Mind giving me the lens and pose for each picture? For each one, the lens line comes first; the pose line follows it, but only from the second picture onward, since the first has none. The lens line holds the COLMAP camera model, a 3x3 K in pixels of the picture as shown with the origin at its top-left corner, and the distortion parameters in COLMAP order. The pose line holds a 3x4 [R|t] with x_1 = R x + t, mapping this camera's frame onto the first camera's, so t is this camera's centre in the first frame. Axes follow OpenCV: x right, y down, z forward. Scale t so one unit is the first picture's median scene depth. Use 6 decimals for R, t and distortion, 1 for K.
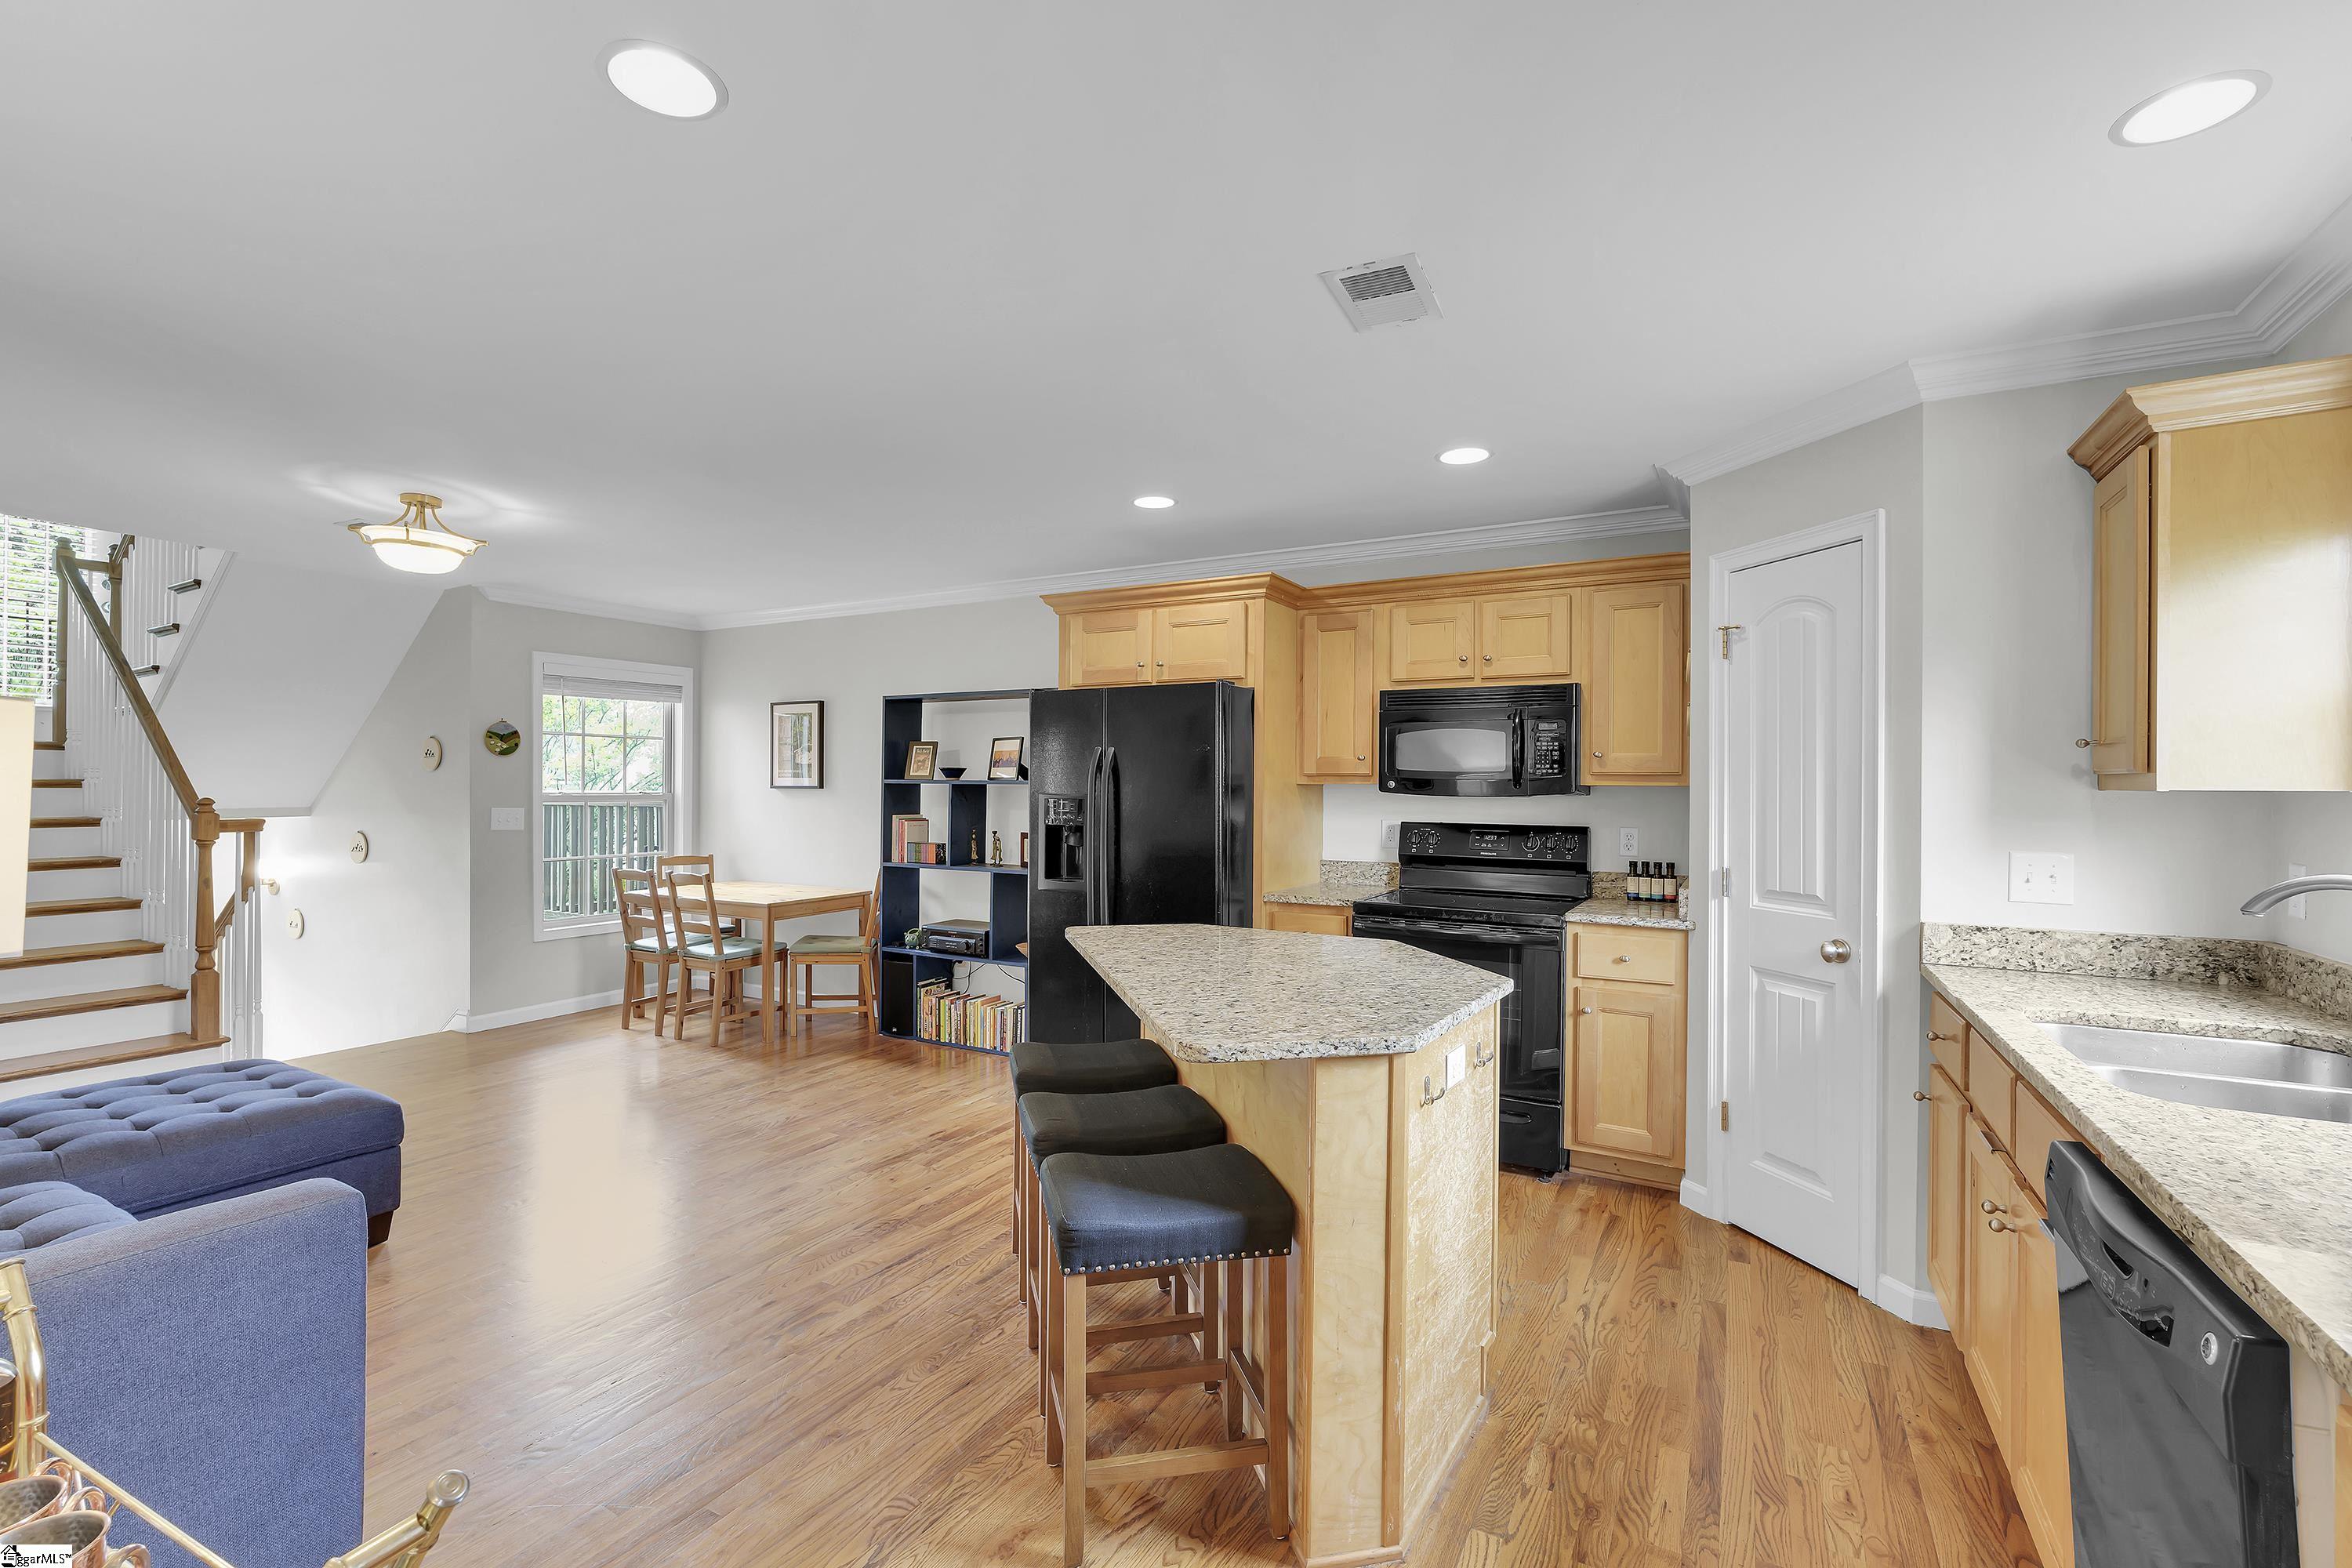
lens RADIAL K [[1023.2, 0, 1176.9], [0, 1023.2, 782.3], [0, 0, 1]] dist [-0.000178, 0.000010]
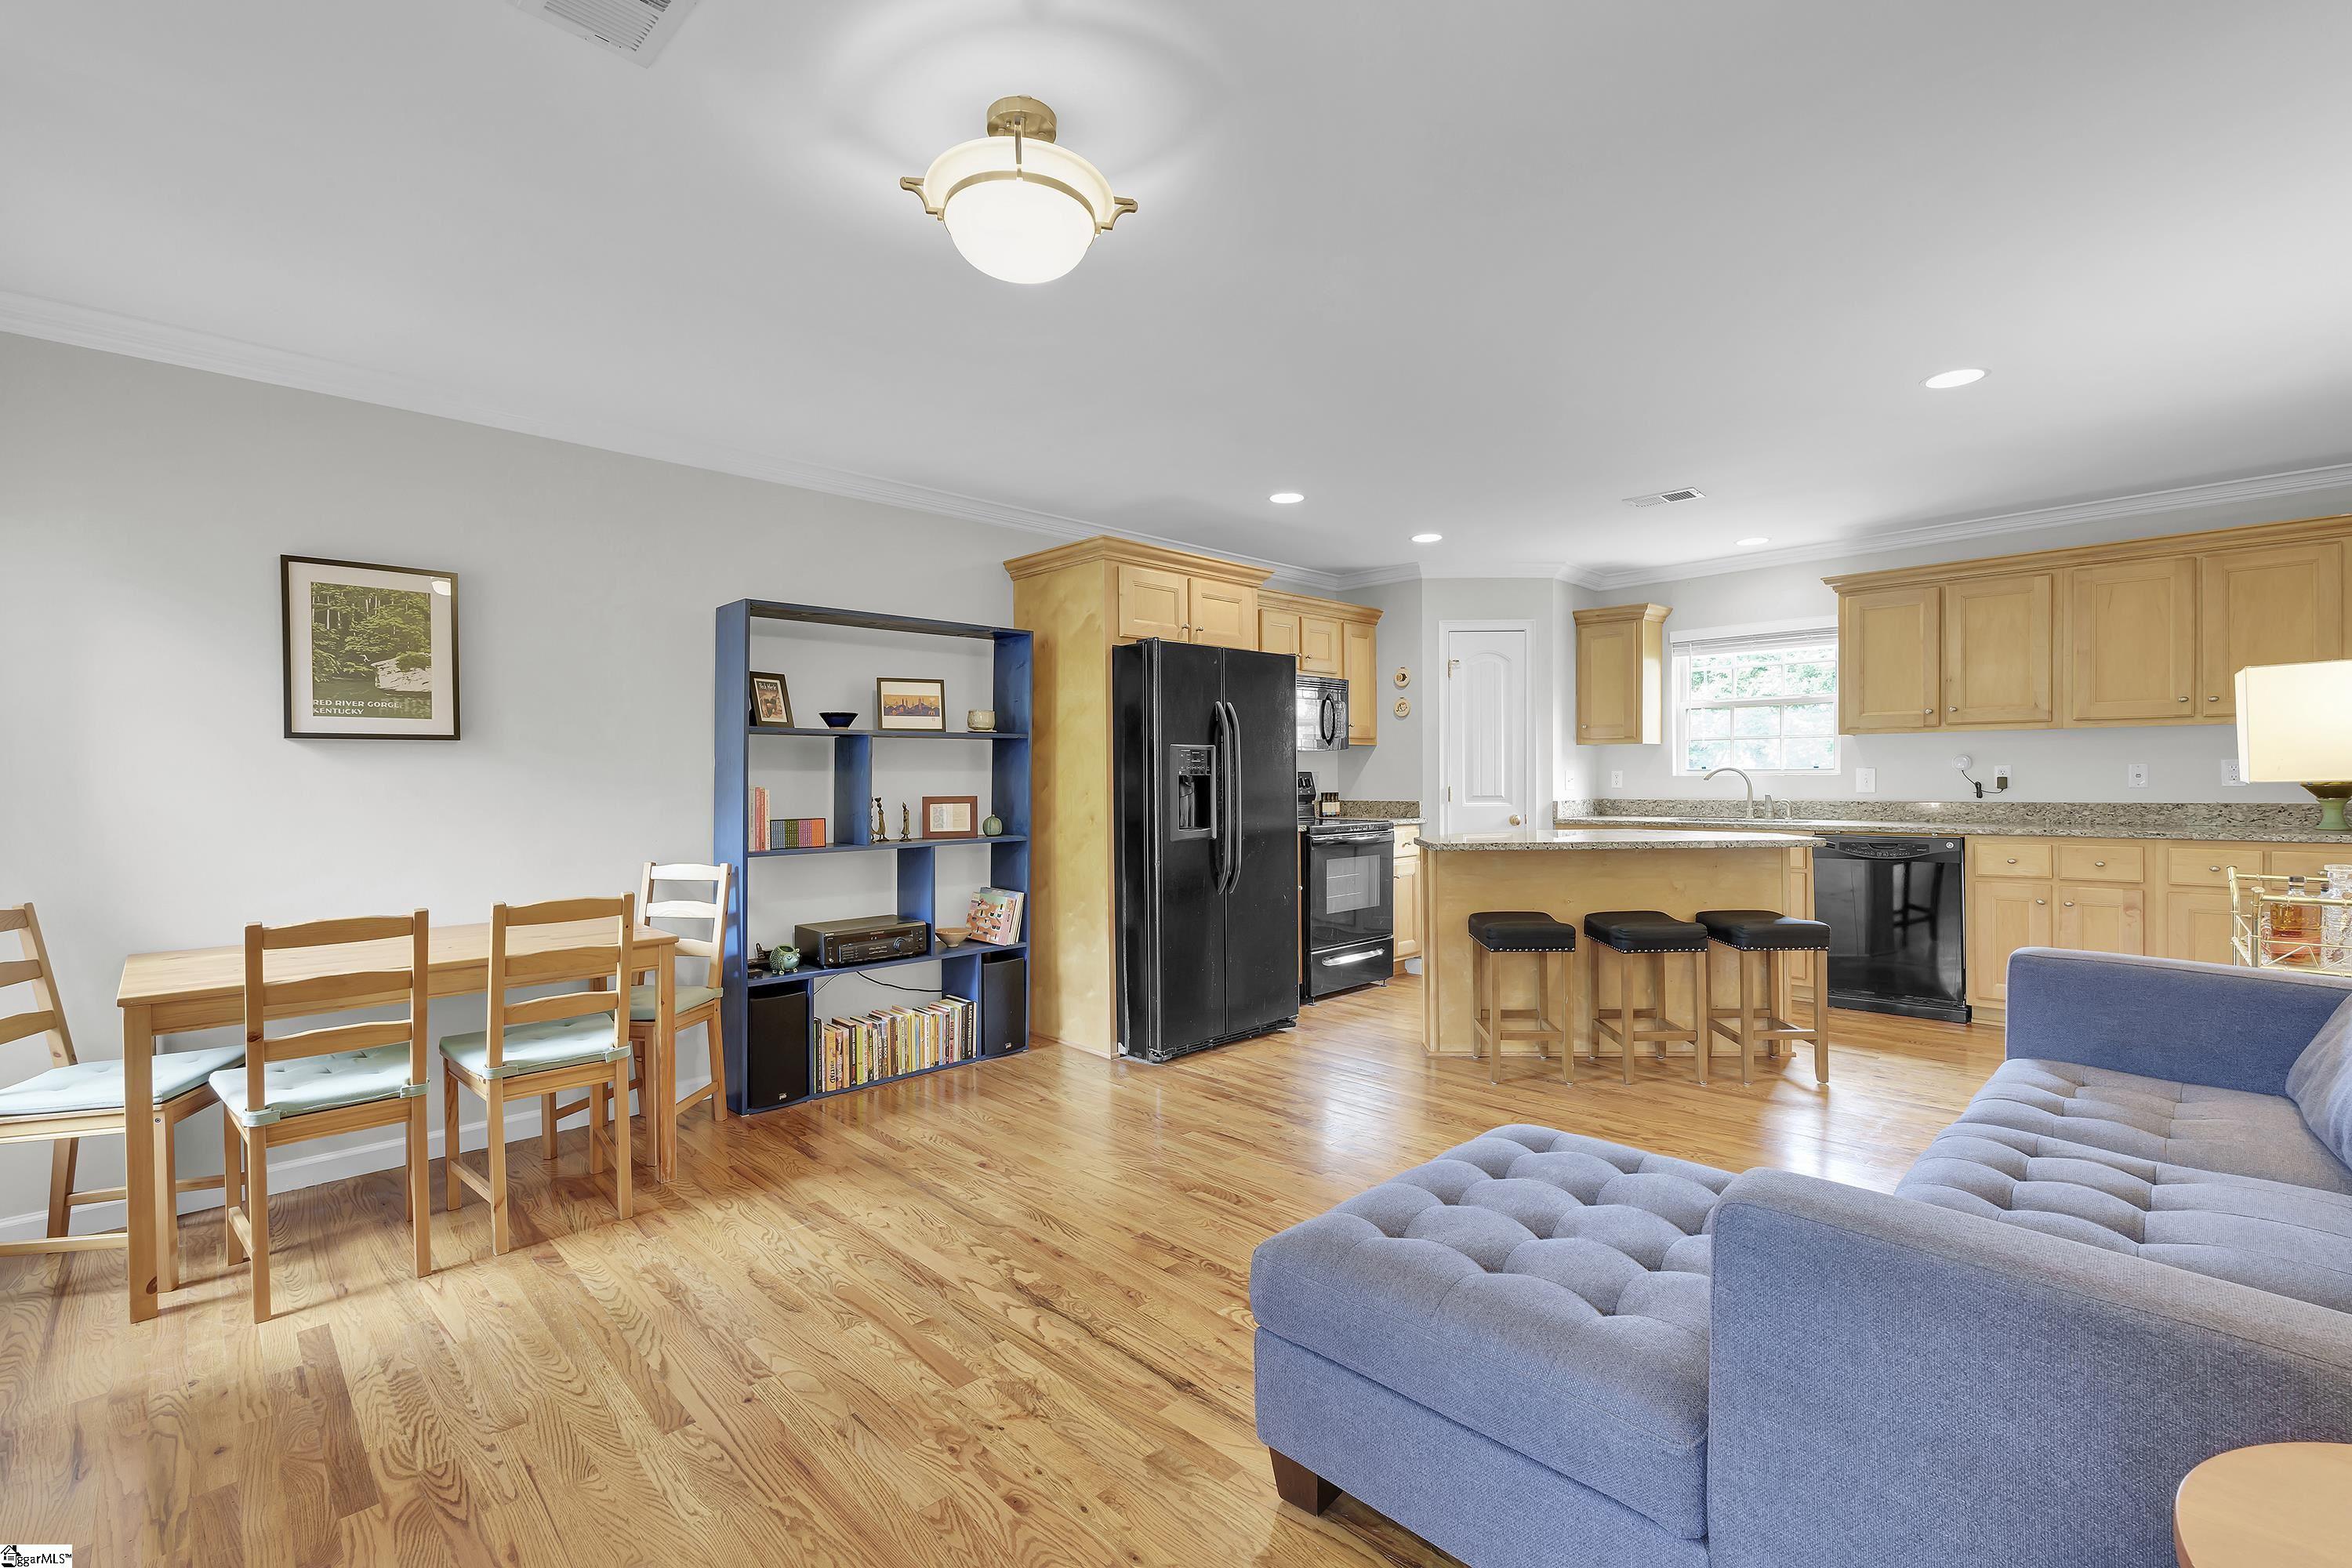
lens RADIAL K [[1023.2, 0, 1175.3], [0, 1023.2, 780.1], [0, 0, 1]] dist [-0.000178, 0.000010]
pose [[0.289375, -0.013371, 0.957122, -0.882550], [0.006808, 0.999906, 0.011910, 0.027757], [-0.957191, 0.003070, 0.289439, 0.579398]]
